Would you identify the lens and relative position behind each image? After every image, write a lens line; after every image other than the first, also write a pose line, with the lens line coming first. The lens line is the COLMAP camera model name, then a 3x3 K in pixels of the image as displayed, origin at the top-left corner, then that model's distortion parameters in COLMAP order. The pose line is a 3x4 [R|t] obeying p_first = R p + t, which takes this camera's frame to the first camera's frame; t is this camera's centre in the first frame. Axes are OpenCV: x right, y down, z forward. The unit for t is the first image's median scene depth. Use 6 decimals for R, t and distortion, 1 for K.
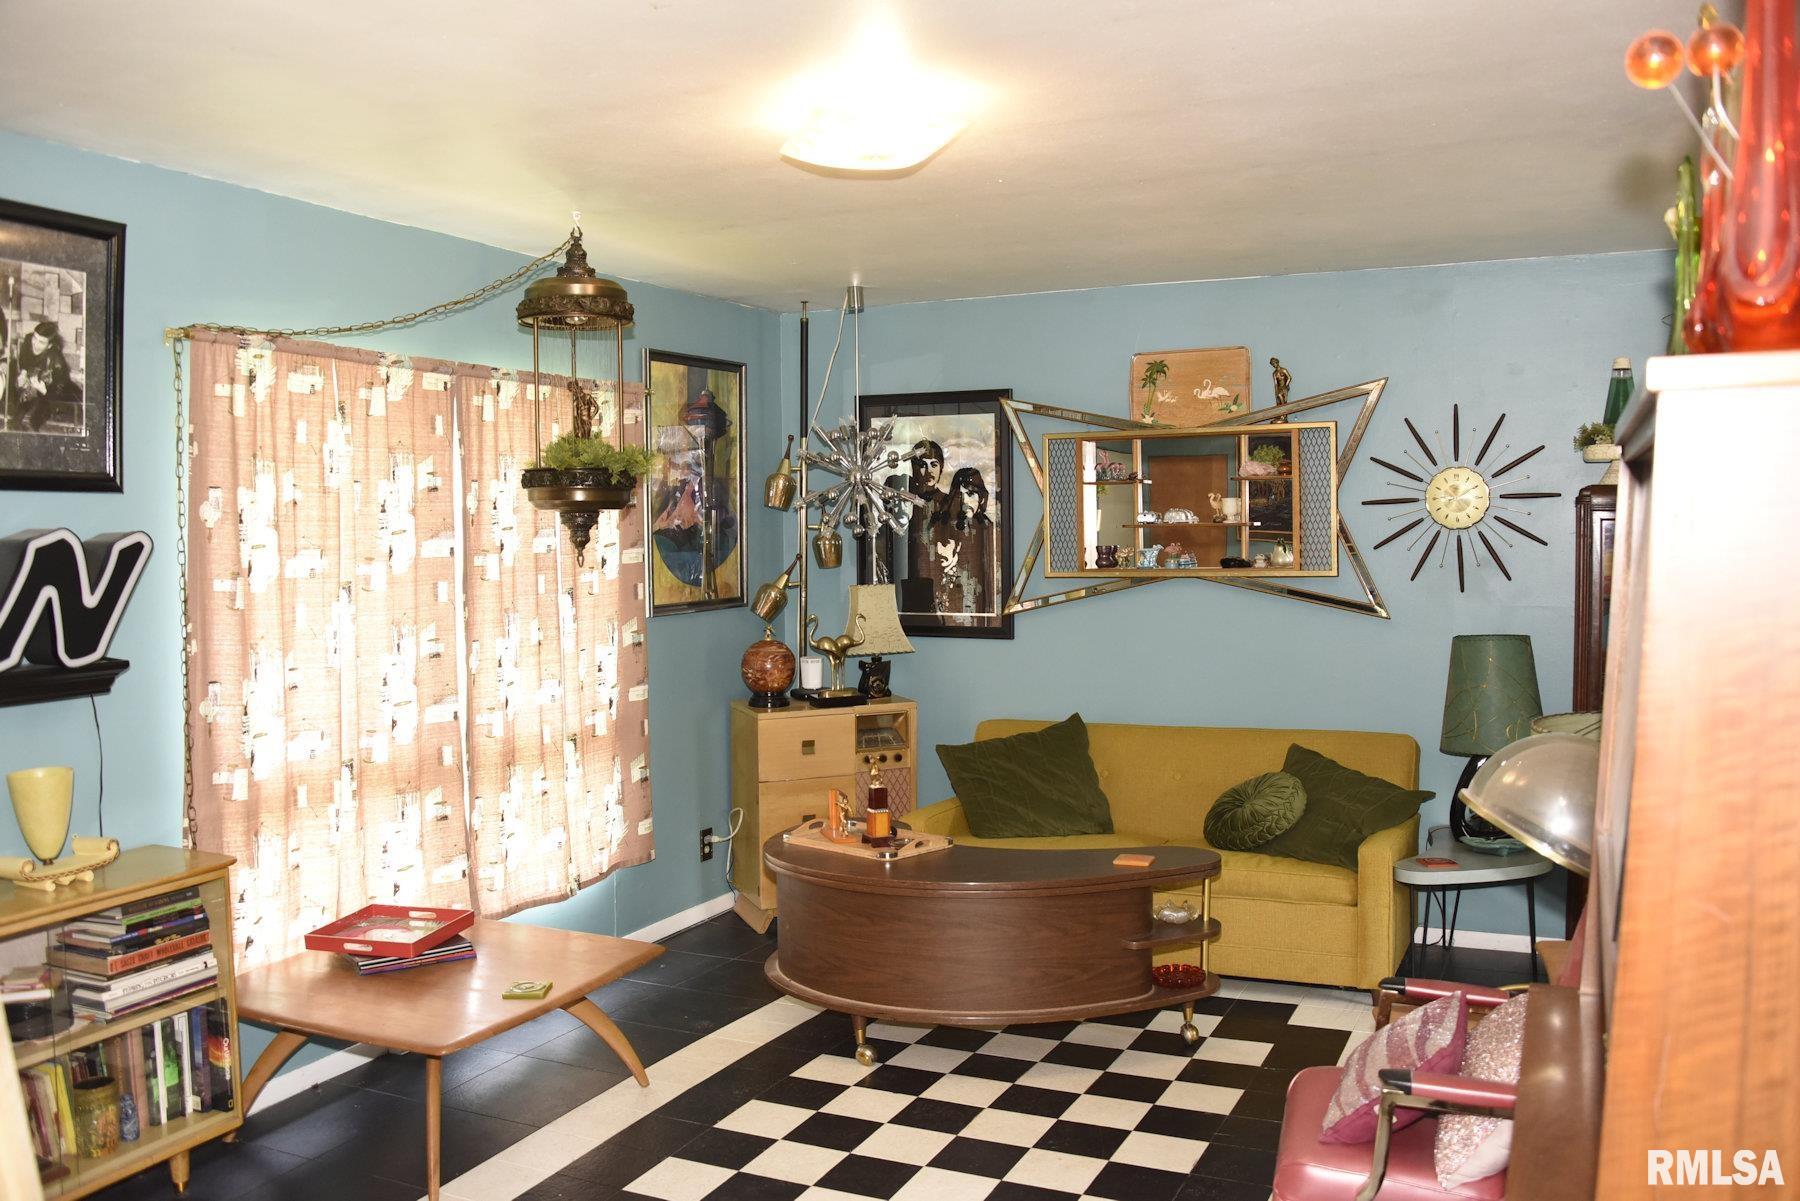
lens RADIAL K [[1501.5, 0, 900.0], [0, 1501.5, 600.5], [0, 0, 1]] dist [-0.105287, 0.060771]
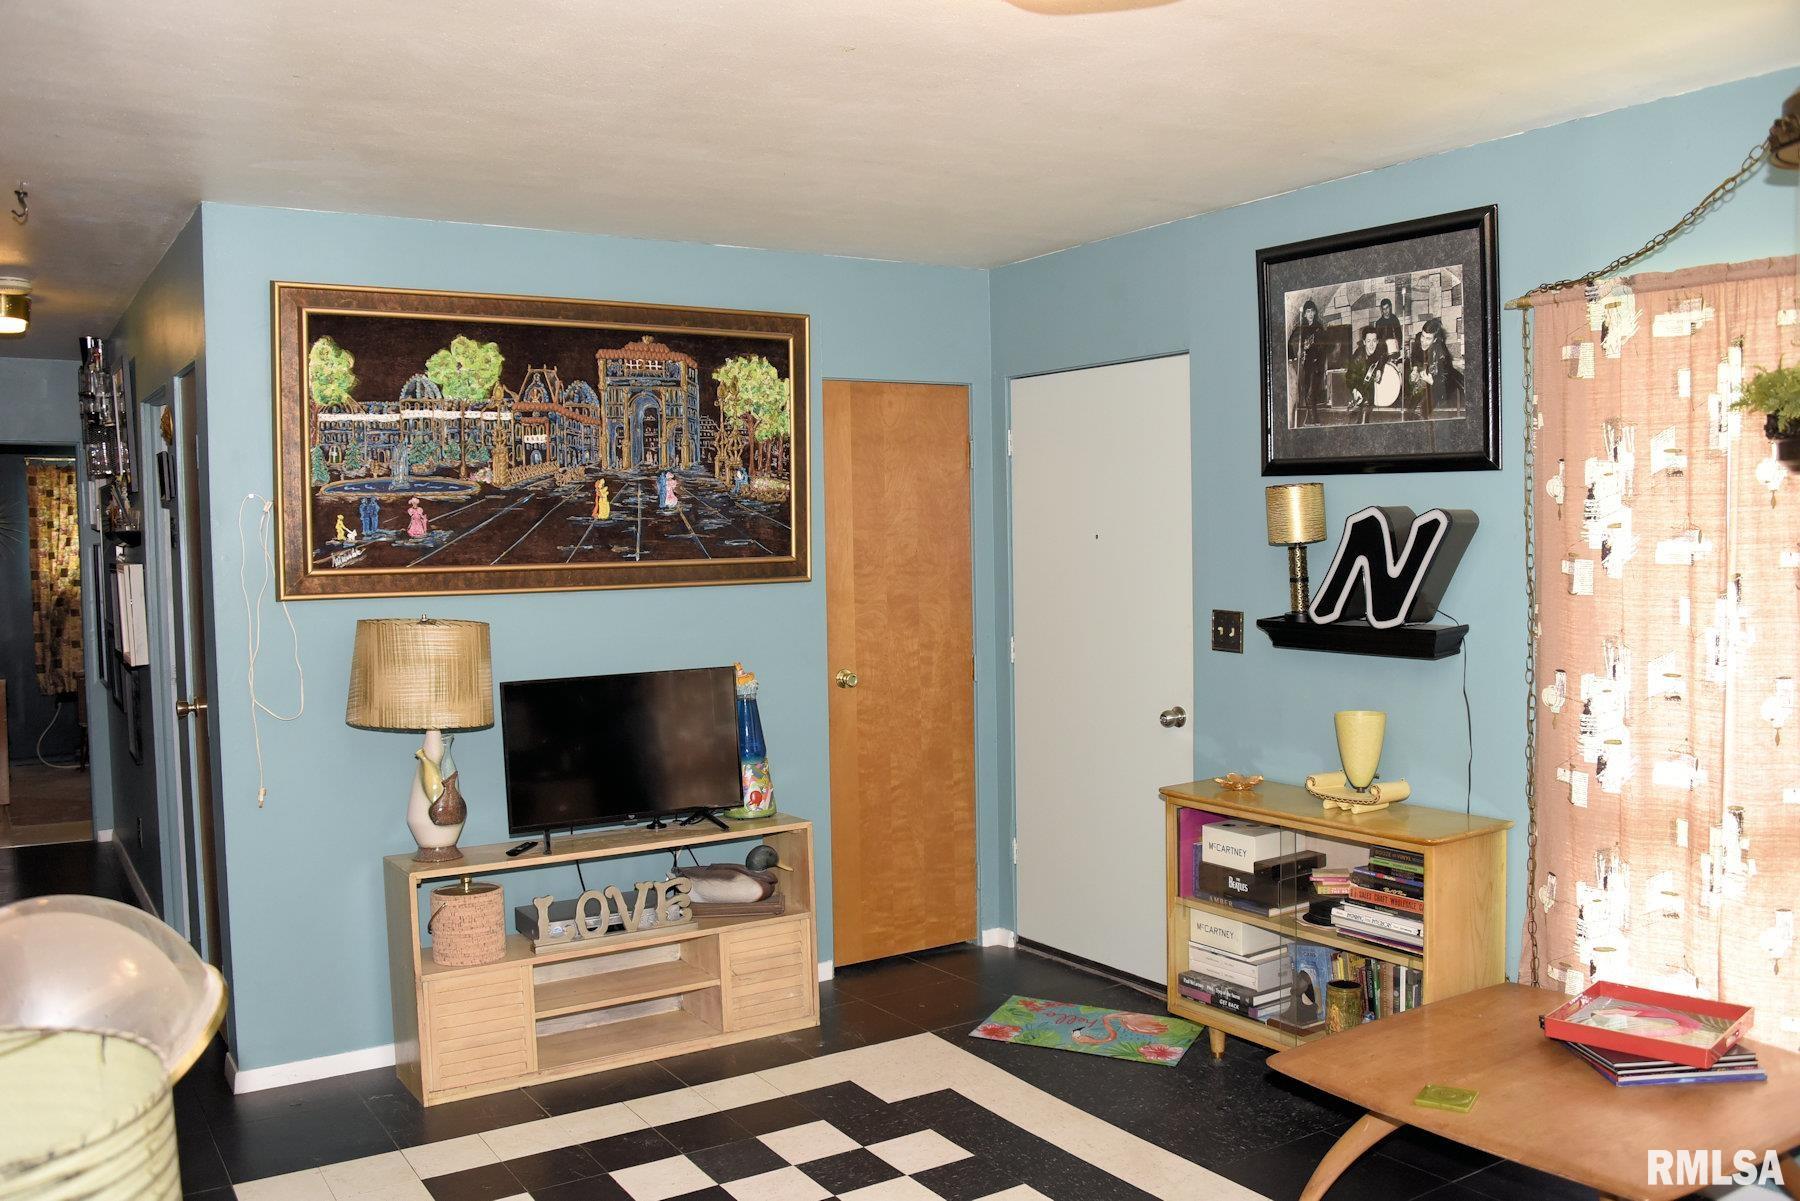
lens RADIAL K [[1501.5, 0, 900.0], [0, 1501.5, 600.5], [0, 0, 1]] dist [-0.105287, 0.060771]
pose [[-0.528876, 0.064986, -0.846207, 0.594559], [-0.019314, 0.995884, 0.088552, -0.069454], [0.848479, 0.063177, -0.525445, 1.256018]]
